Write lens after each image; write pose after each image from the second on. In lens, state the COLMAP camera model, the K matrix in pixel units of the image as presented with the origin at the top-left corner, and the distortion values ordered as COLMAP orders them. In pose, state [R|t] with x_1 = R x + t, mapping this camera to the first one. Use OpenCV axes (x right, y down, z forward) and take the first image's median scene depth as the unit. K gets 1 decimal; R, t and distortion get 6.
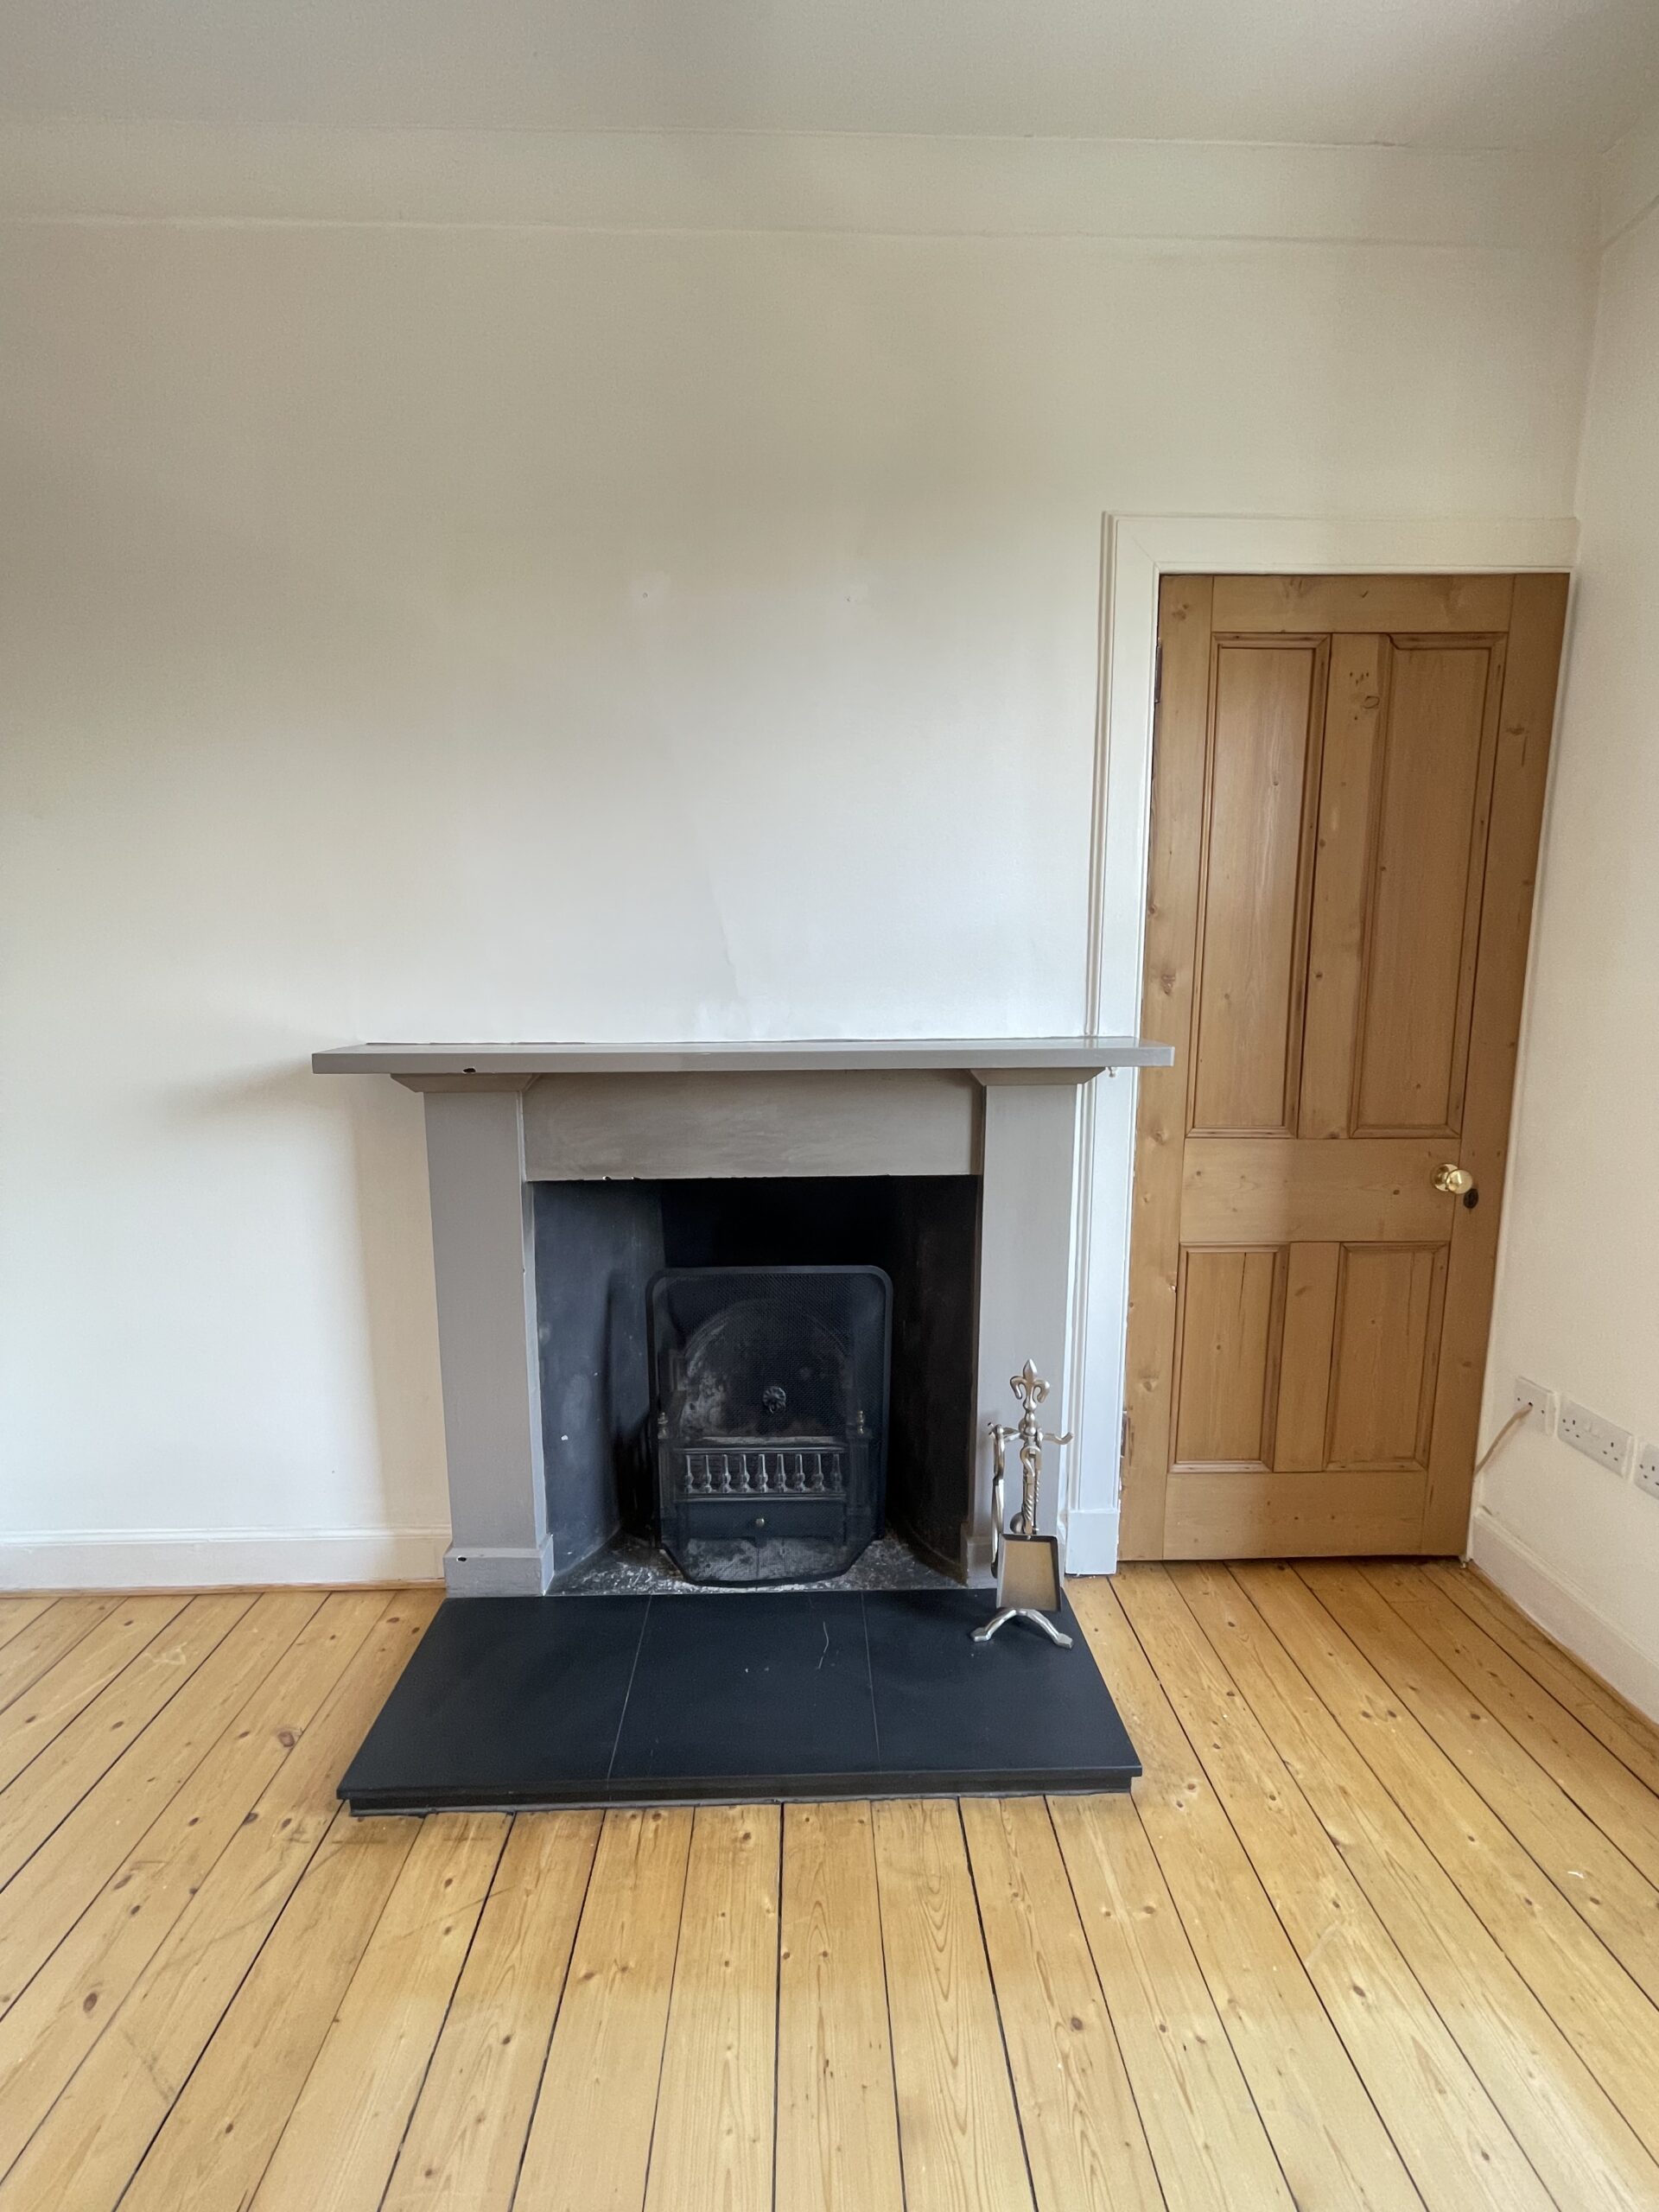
lens RADIAL K [[895.3, 0, 819.7], [0, 895.3, 1103.7], [0, 0, 1]] dist [-0.004183, 0.000925]
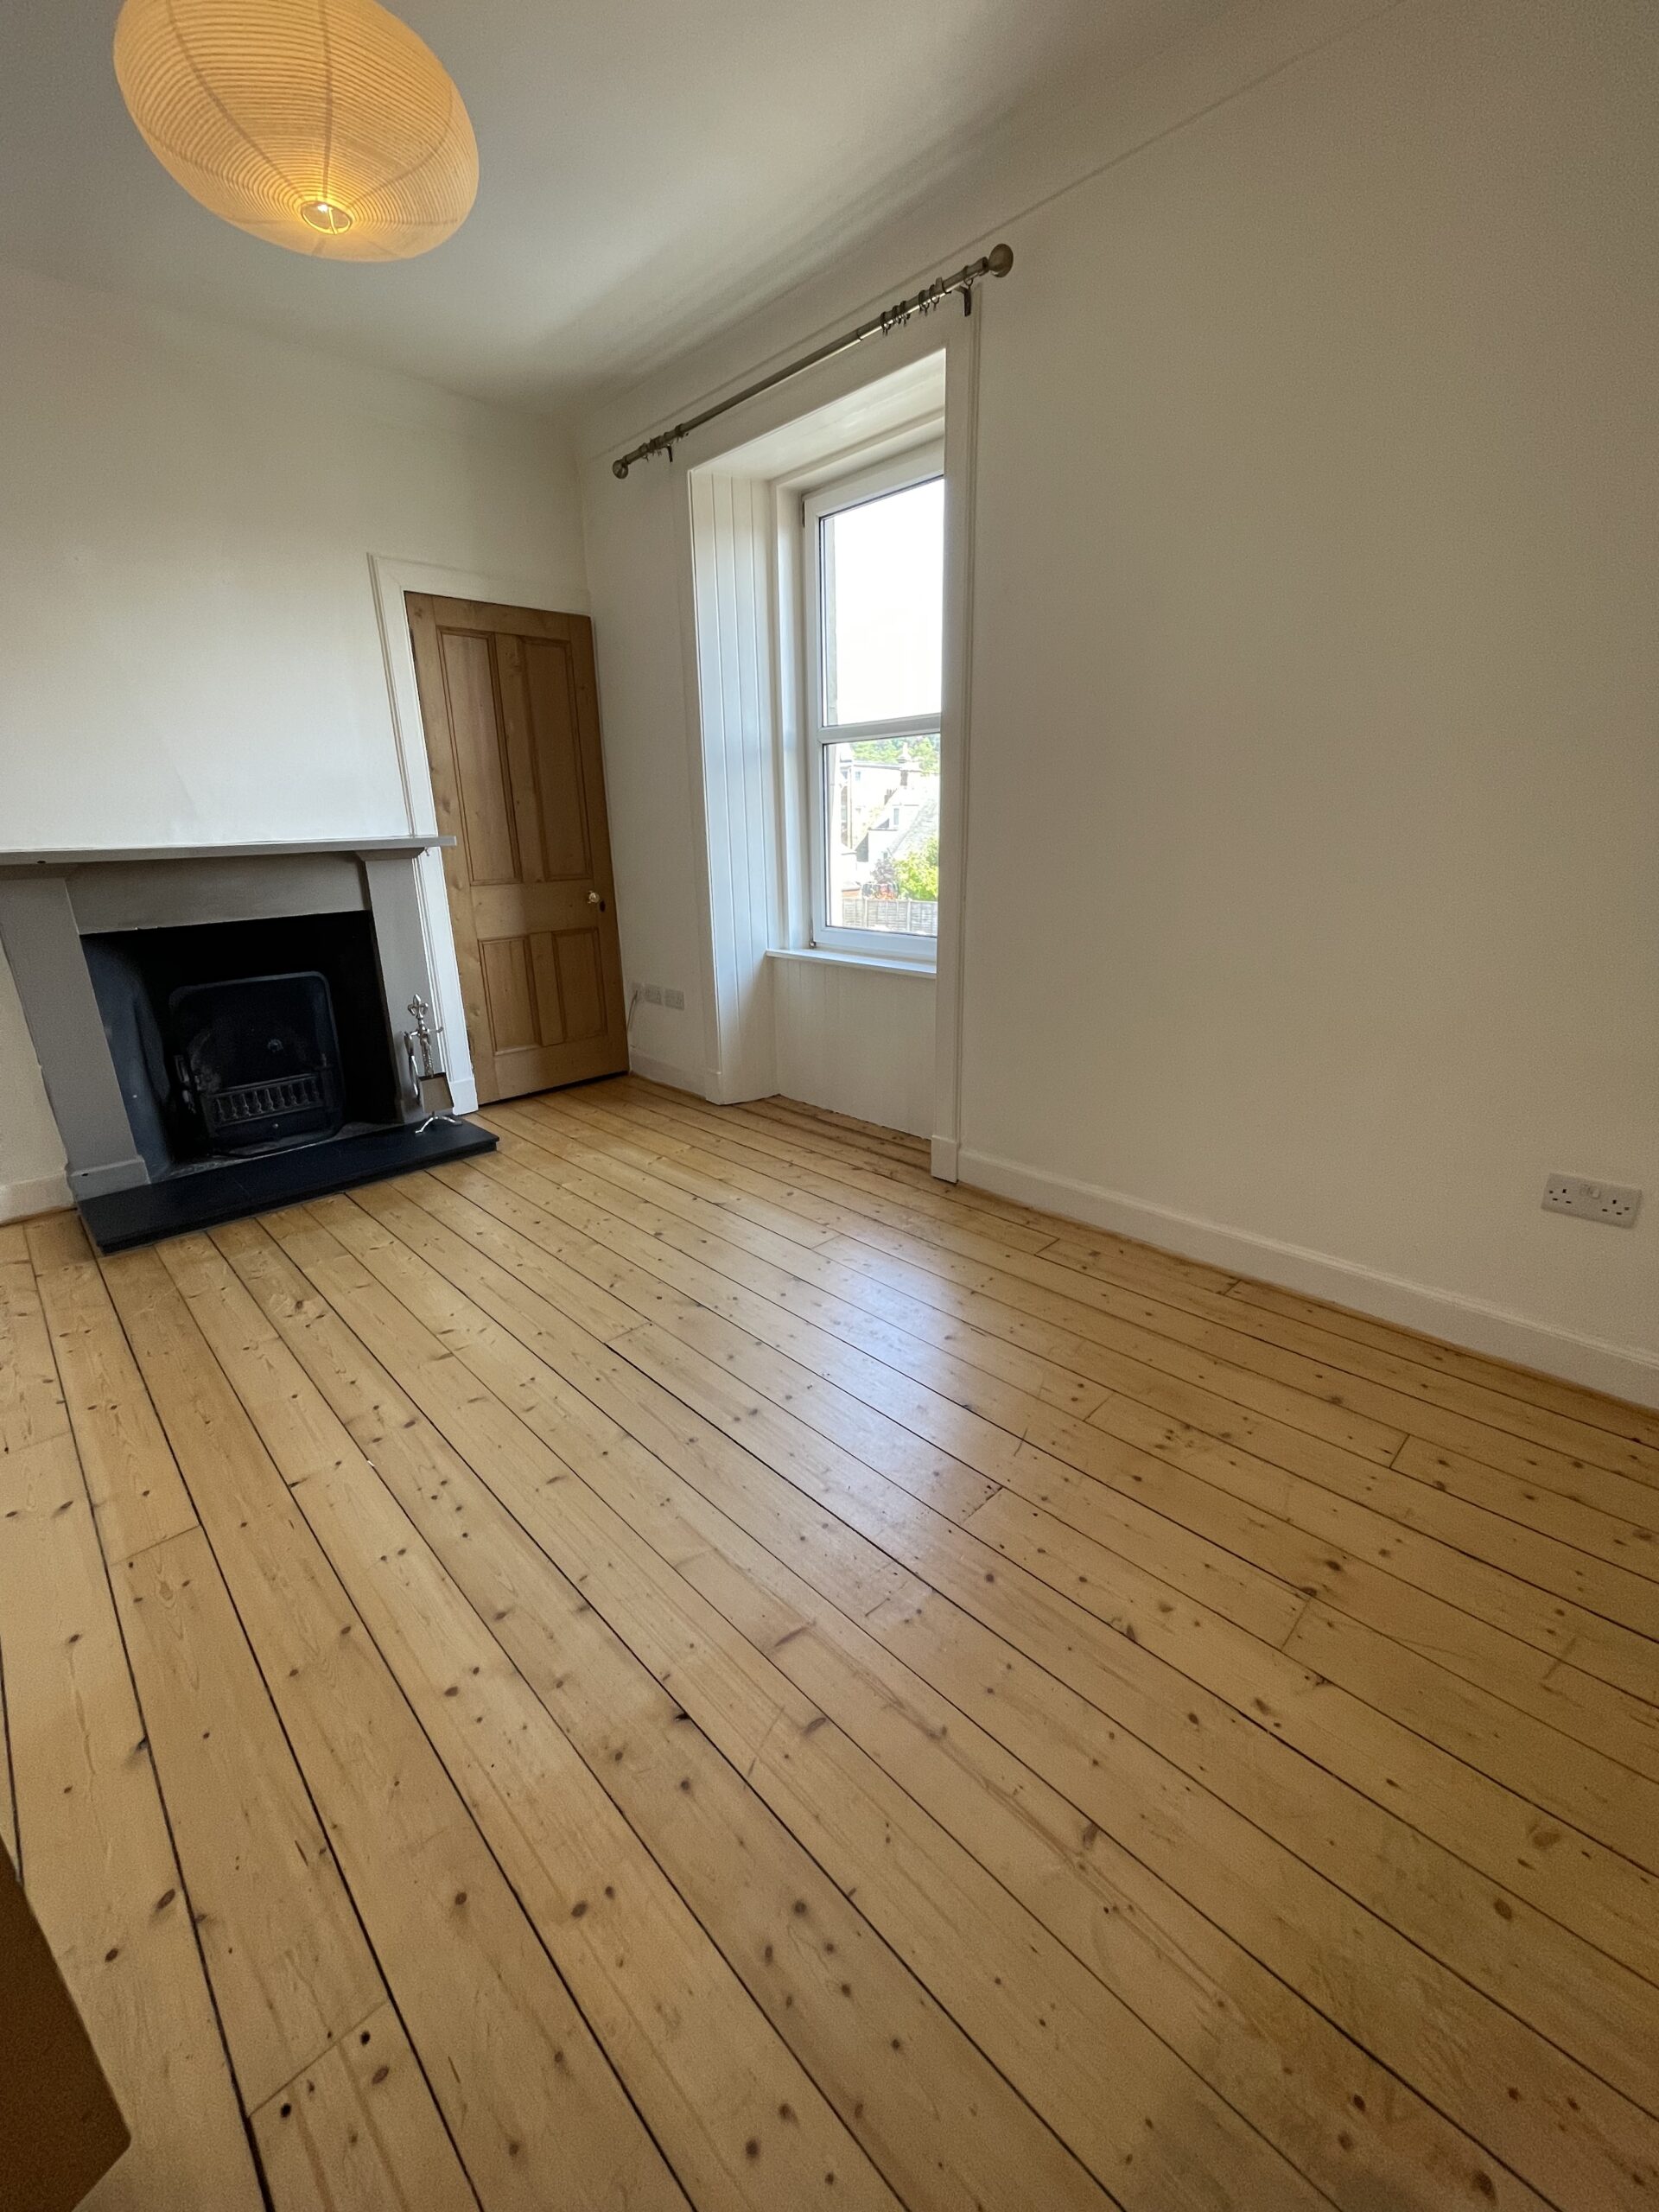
lens RADIAL K [[895.3, 0, 818.6], [0, 895.3, 1092.7], [0, 0, 1]] dist [-0.004183, 0.000925]
pose [[0.734352, -0.213907, 0.644182, -0.431601], [0.112540, 0.974280, 0.195228, 0.193190], [-0.669374, -0.070870, 0.739538, -1.093538]]
